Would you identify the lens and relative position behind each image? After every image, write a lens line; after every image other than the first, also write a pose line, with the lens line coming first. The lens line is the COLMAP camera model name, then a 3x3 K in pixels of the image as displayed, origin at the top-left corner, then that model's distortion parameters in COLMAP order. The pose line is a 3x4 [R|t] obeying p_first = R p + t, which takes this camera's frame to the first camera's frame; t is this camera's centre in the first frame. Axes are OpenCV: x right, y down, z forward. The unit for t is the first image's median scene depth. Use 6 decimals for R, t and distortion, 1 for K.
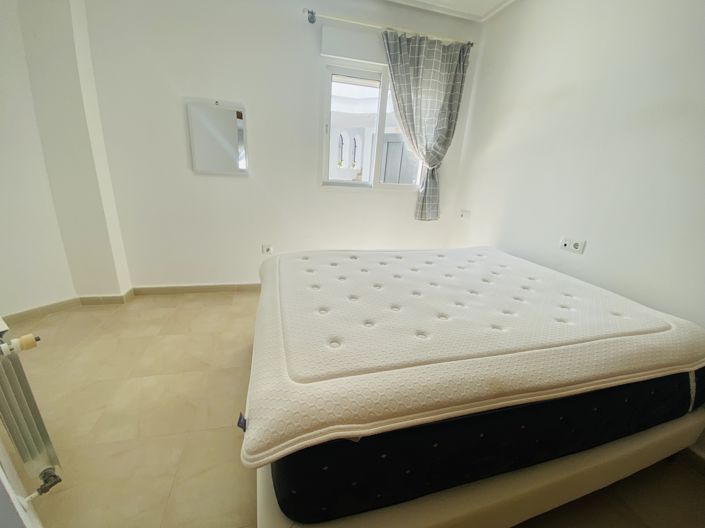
lens RADIAL K [[284.0, 0, 352.5], [0, 284.0, 264.0], [0, 0, 1]] dist [0.011129, -0.014893]
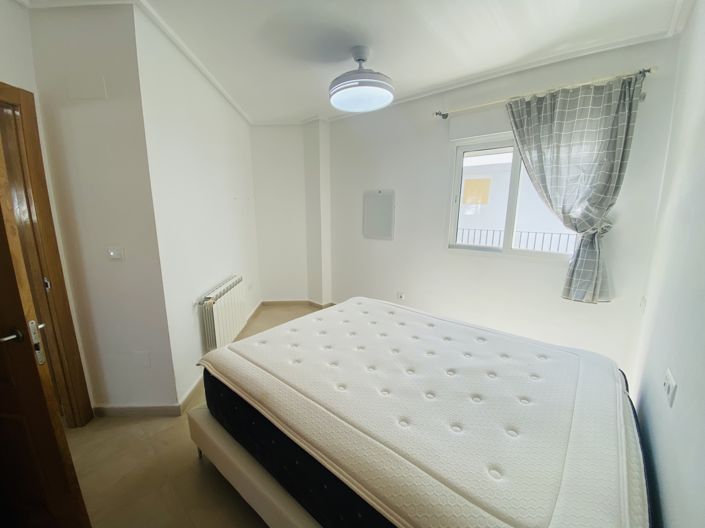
lens RADIAL K [[284.0, 0, 352.5], [0, 284.0, 264.0], [0, 0, 1]] dist [0.011129, -0.014893]
pose [[0.568910, 0.103350, -0.815880, 0.637279], [-0.228530, 0.972867, -0.036116, -0.106097], [0.790010, 0.207000, 0.577092, 0.109781]]
